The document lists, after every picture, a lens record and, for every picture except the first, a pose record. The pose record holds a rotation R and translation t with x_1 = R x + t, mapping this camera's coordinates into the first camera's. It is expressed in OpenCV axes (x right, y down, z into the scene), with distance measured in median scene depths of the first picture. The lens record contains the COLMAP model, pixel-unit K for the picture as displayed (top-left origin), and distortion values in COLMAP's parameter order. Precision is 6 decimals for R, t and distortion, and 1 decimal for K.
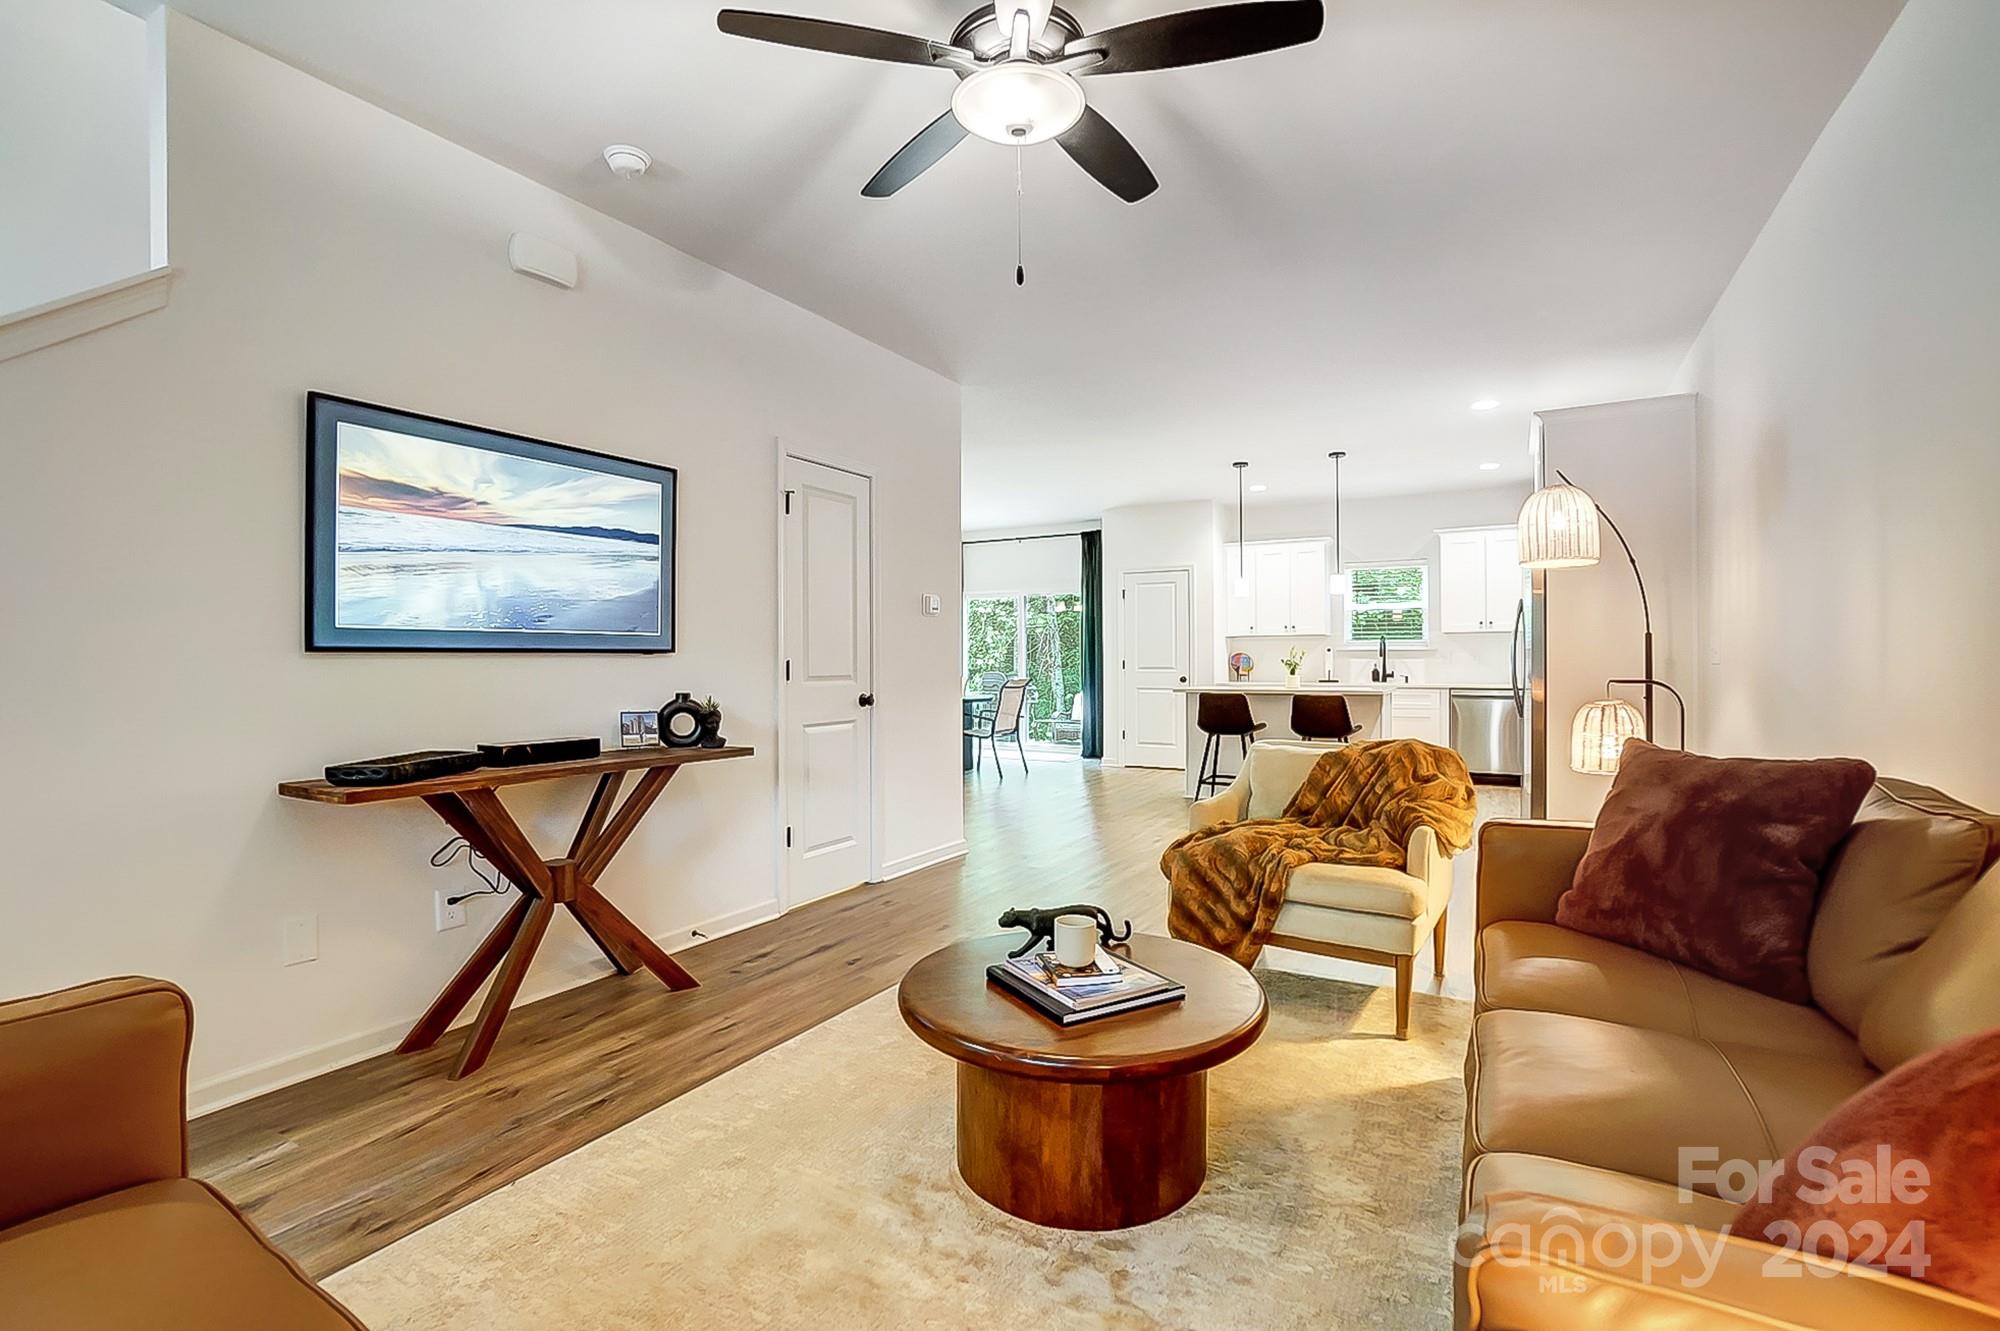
lens RADIAL K [[893.0, 0, 983.8], [0, 893.0, 663.0], [0, 0, 1]] dist [-0.066040, 0.024510]
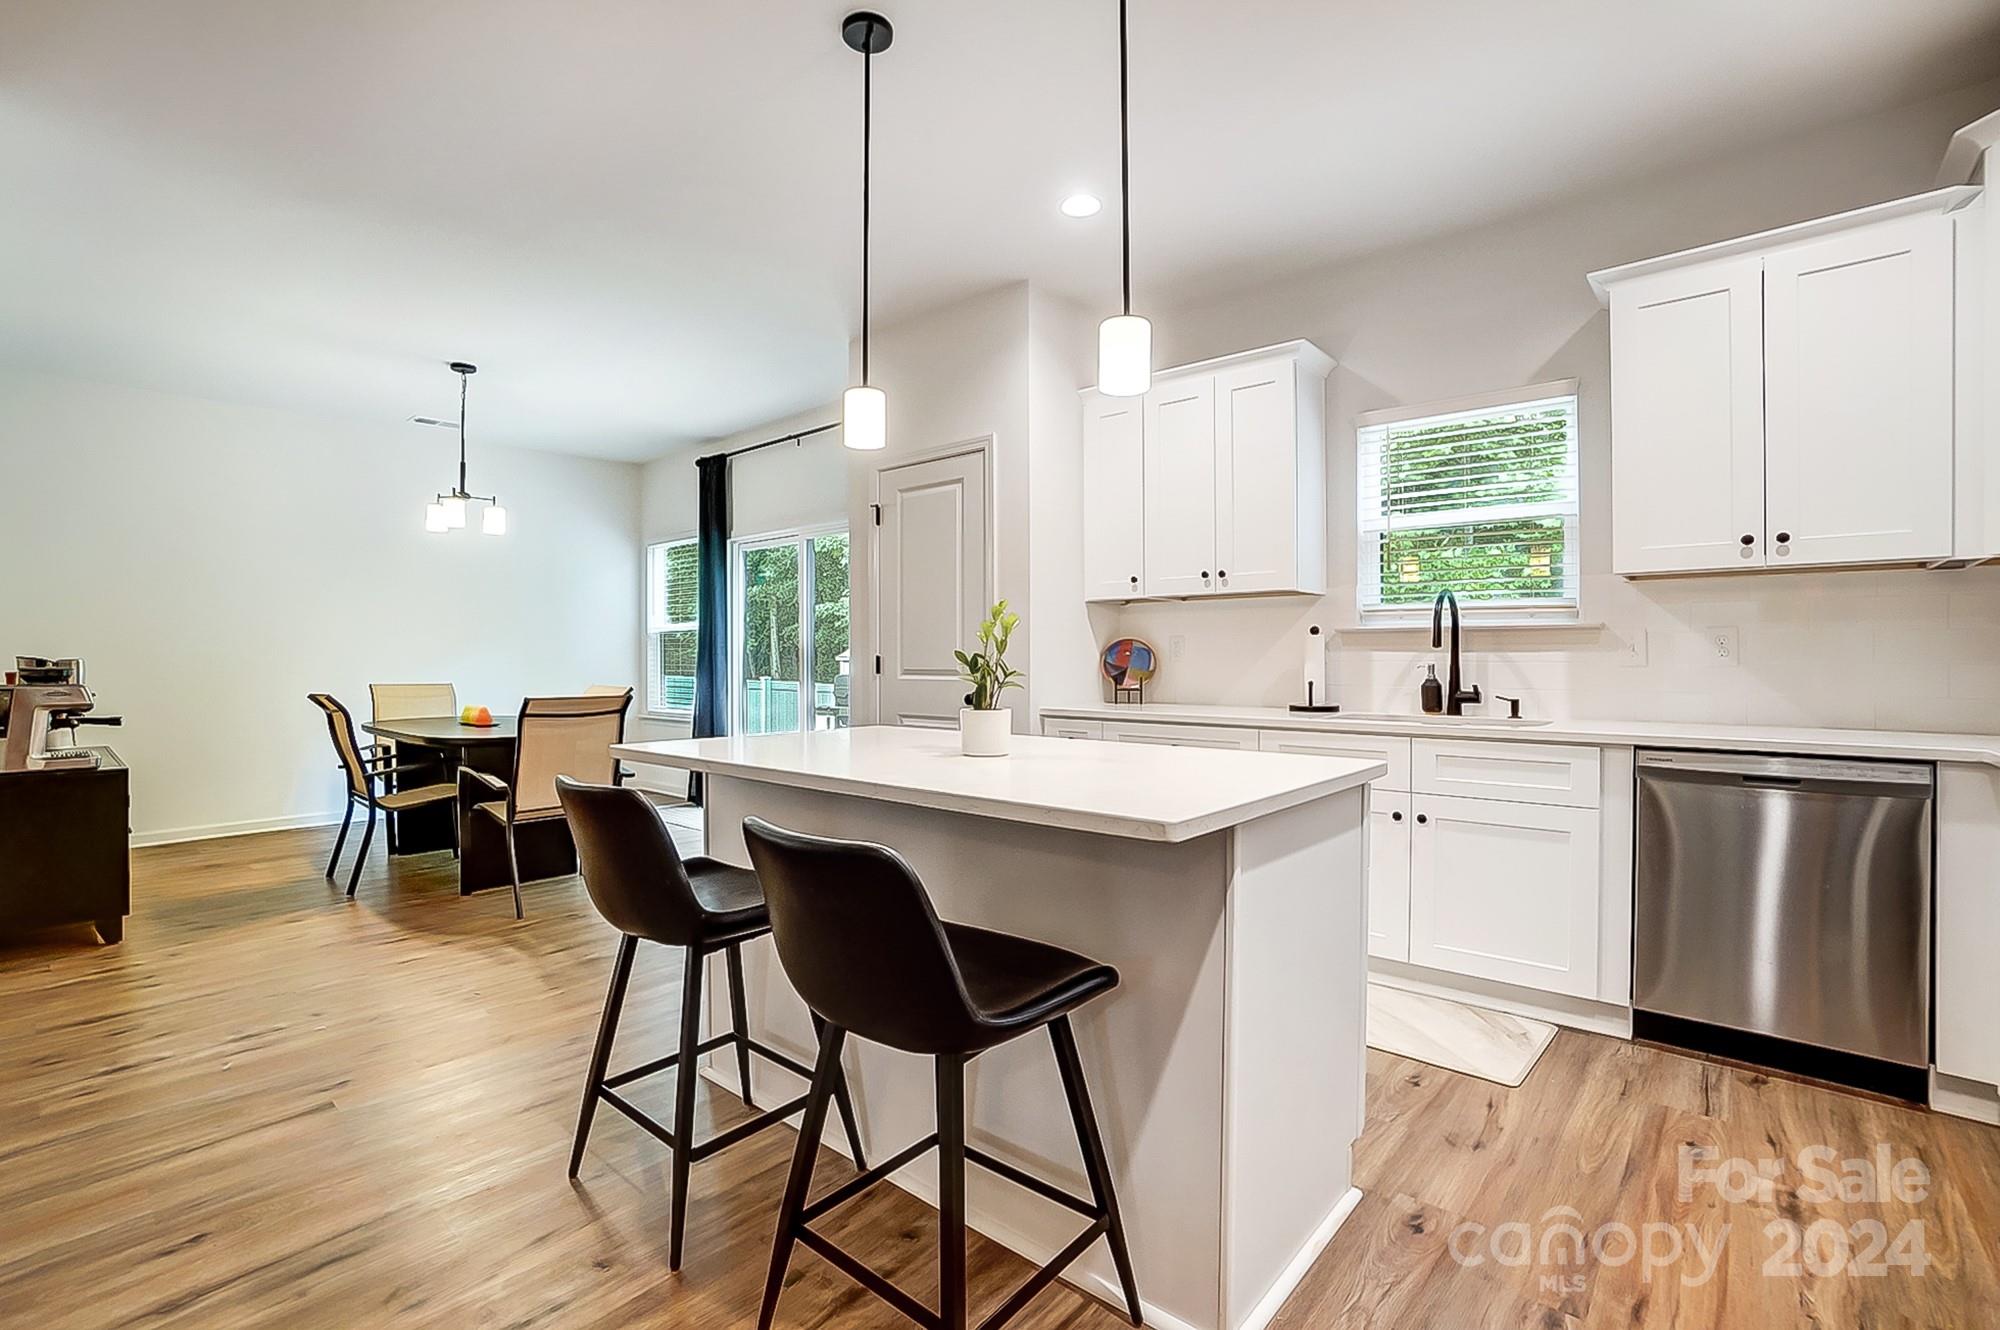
lens RADIAL K [[884.2, 0, 992.4], [0, 884.2, 663.6], [0, 0, 1]] dist [-0.070304, 0.025814]
pose [[0.986102, 0.002230, -0.166123, 0.795834], [-0.000897, 0.999967, 0.008099, -0.007355], [0.166136, -0.007837, 0.986072, 1.489149]]
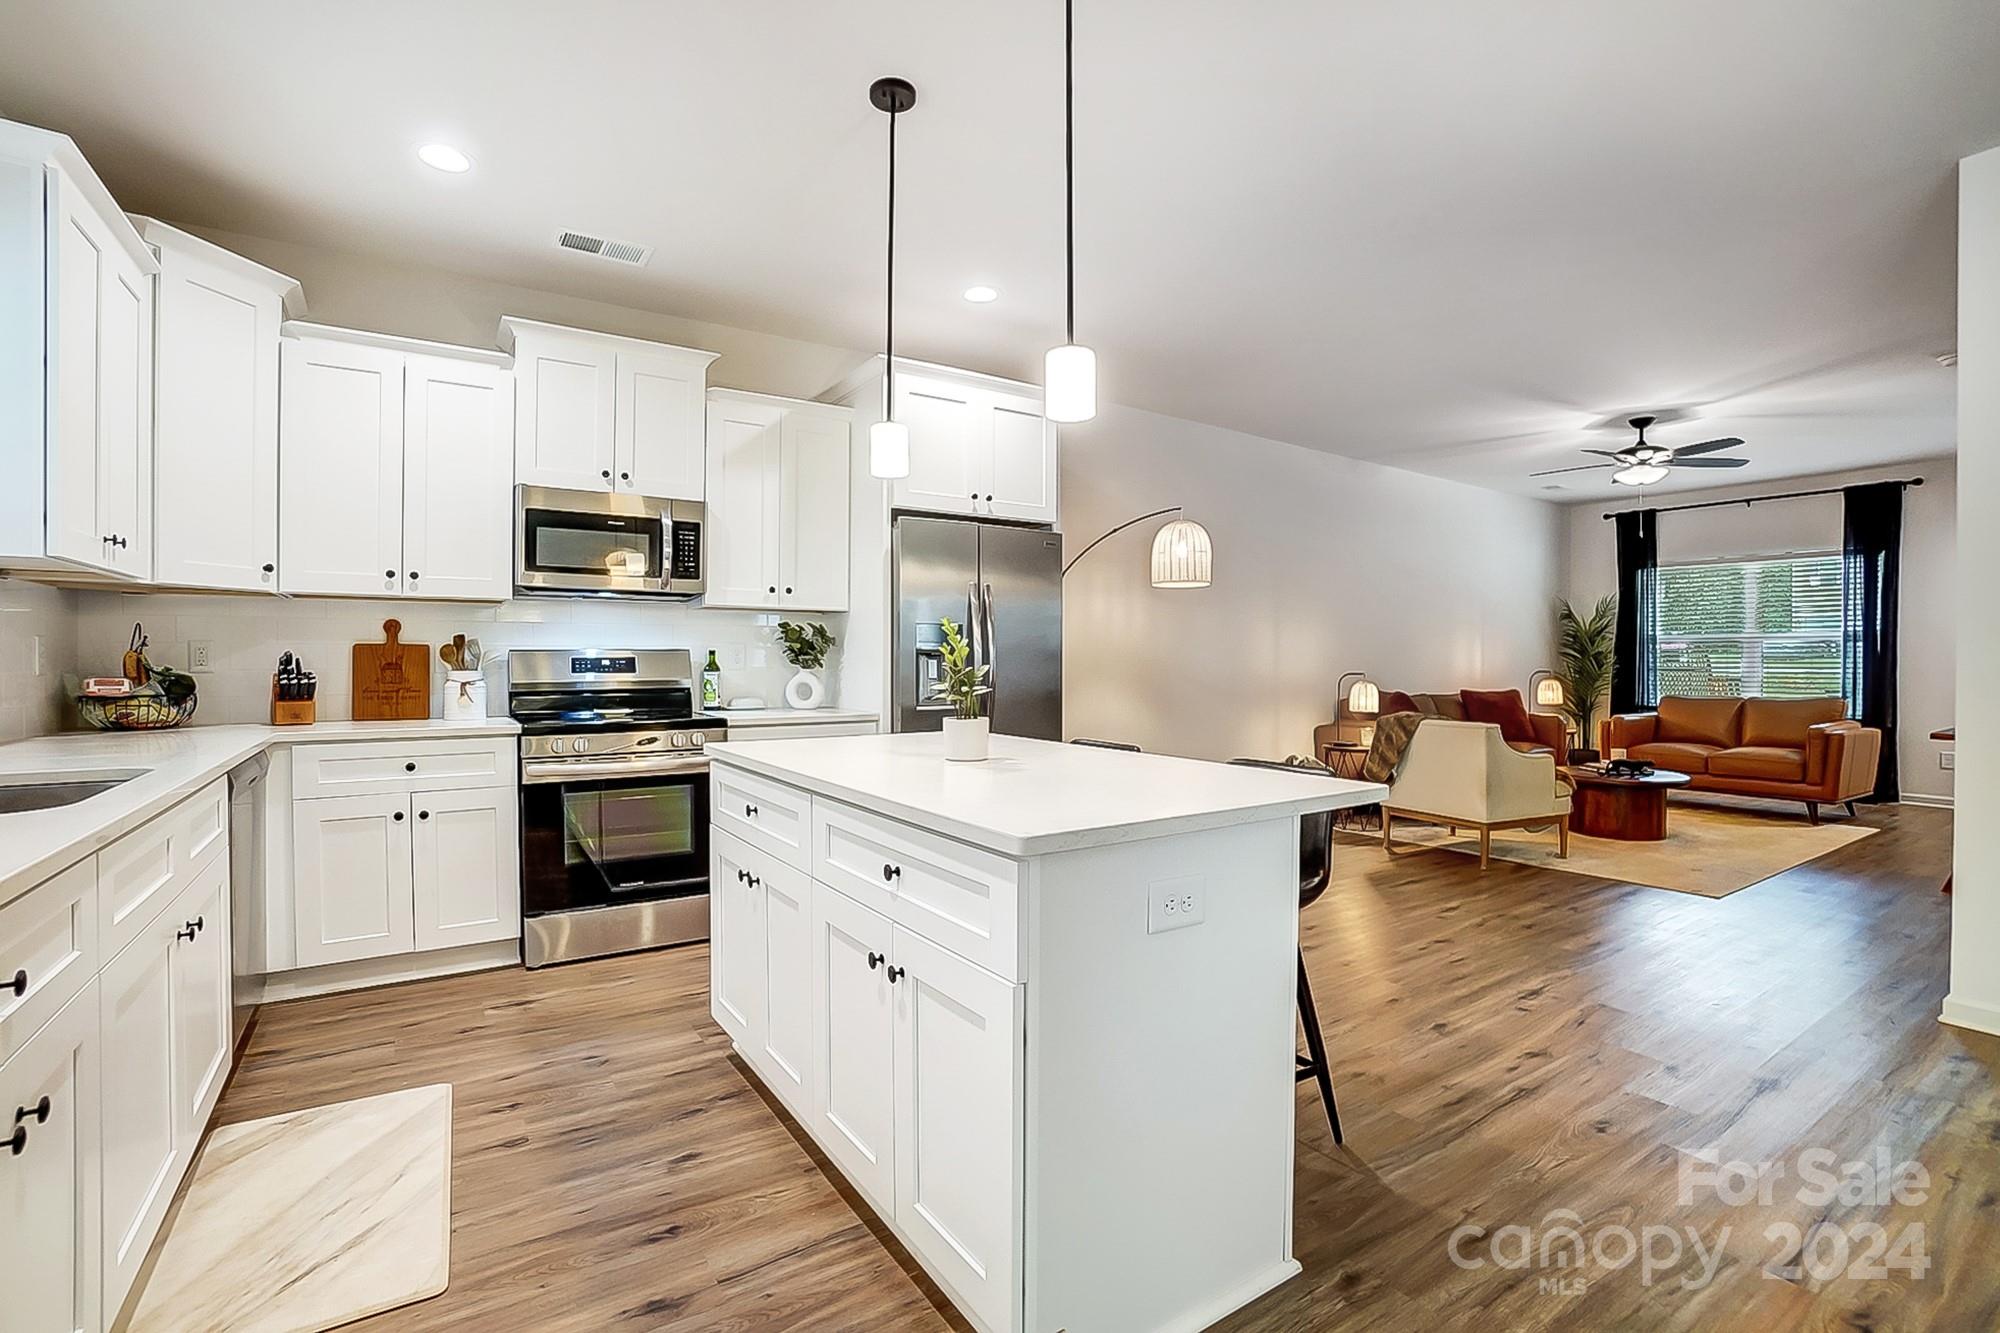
lens RADIAL K [[893.0, 0, 983.8], [0, 893.0, 664.0], [0, 0, 1]] dist [-0.066040, 0.024510]
pose [[-0.900309, -0.004543, 0.435228, 0.418854], [-0.002459, 0.999983, 0.005352, -0.015308], [-0.435245, 0.003748, -0.900304, 2.589518]]
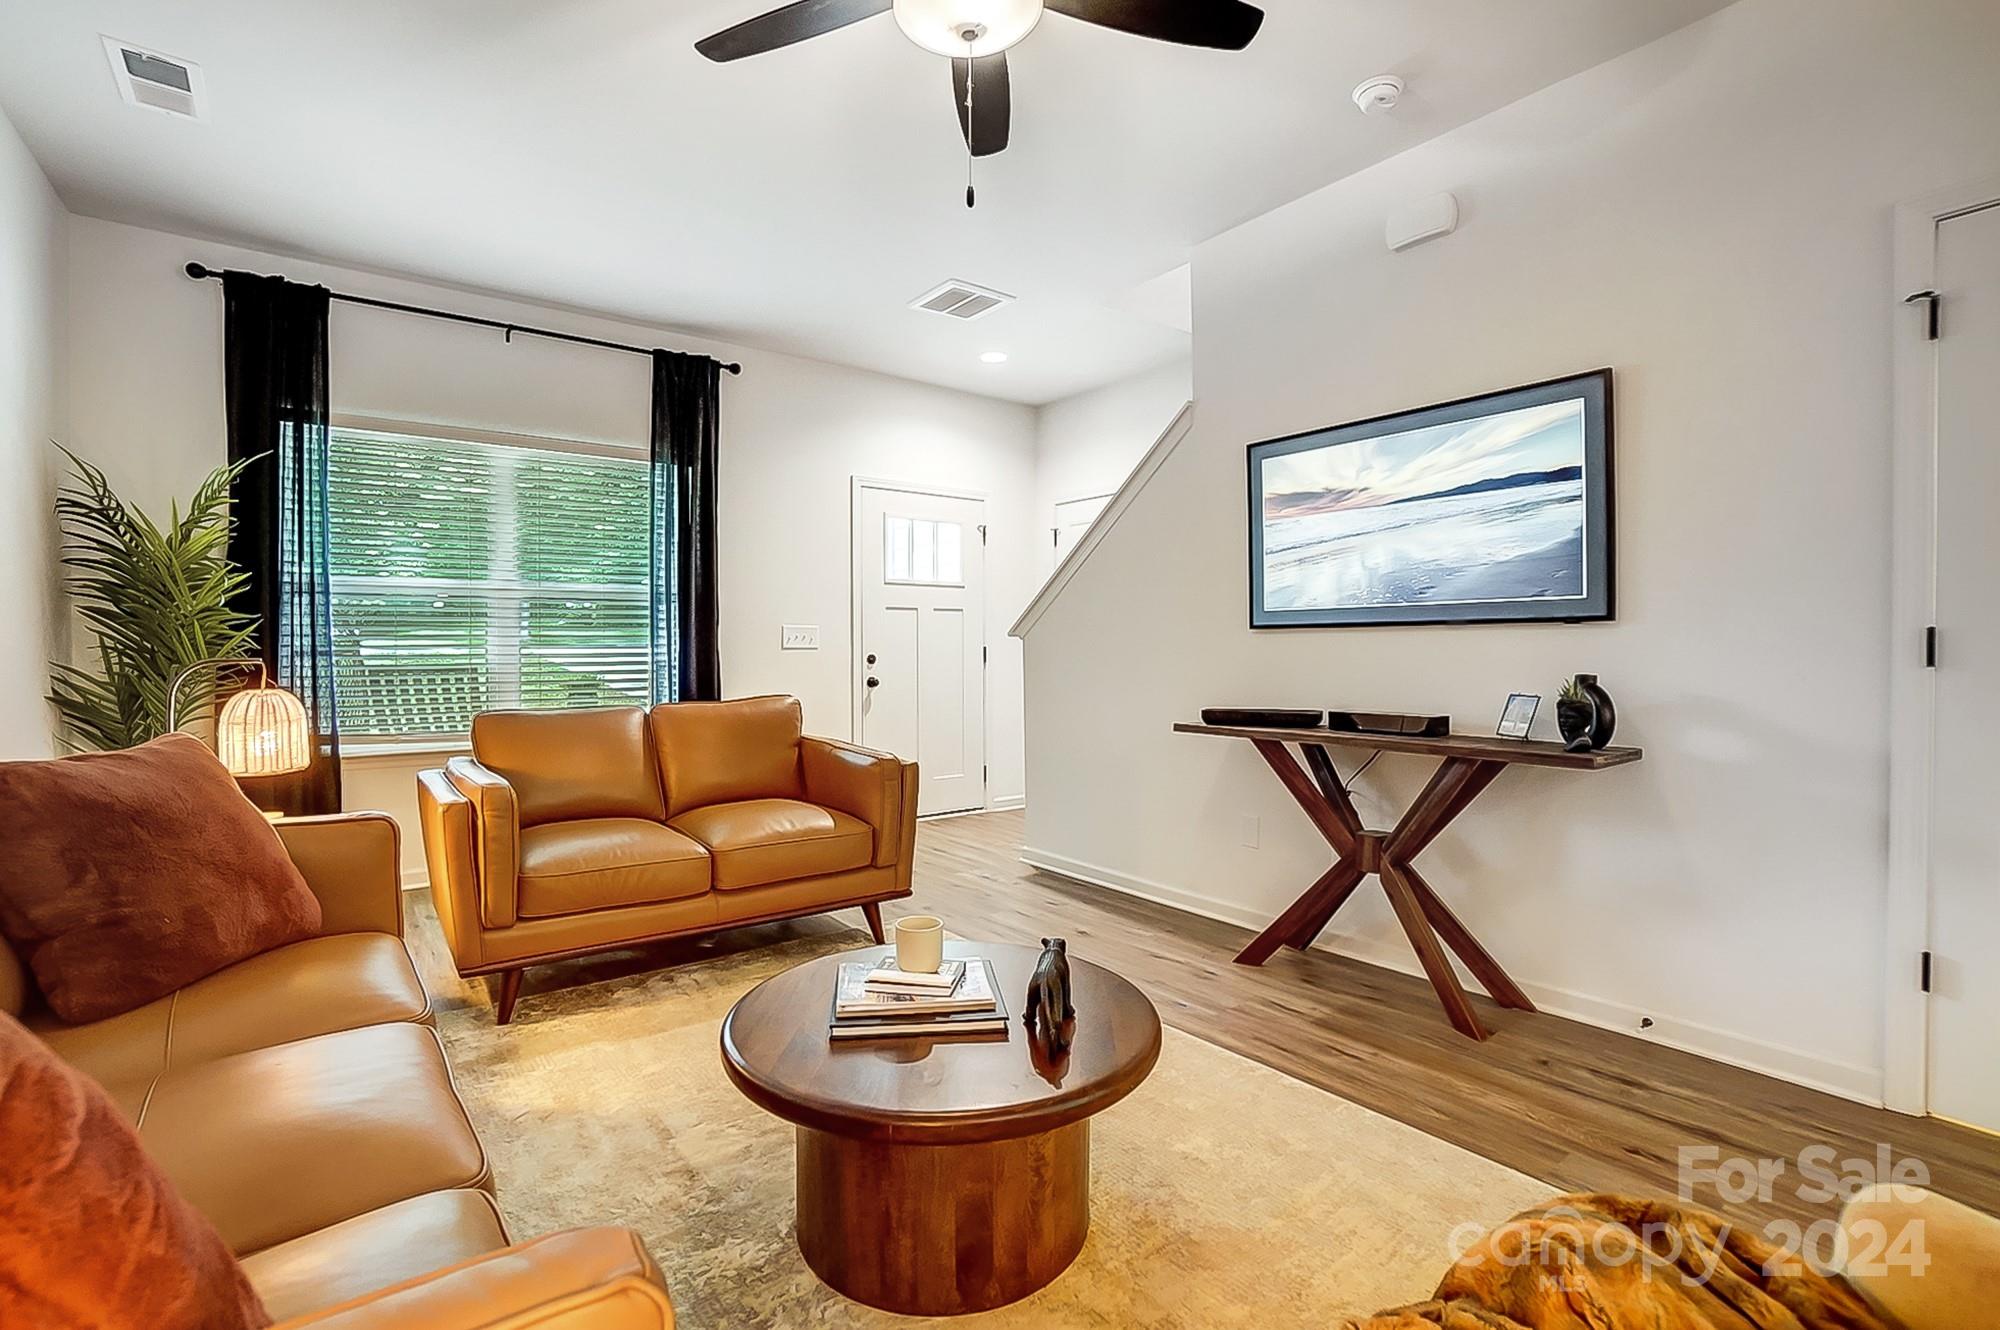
lens RADIAL K [[929.4, 0, 994.6], [0, 929.4, 645.3], [0, 0, 1]] dist [-0.001011, 0.000050]
pose [[-0.359454, 0.011950, -0.933086, 0.560180], [0.009201, 0.999915, 0.009261, -0.002908], [0.933117, -0.005257, -0.359534, 0.817308]]
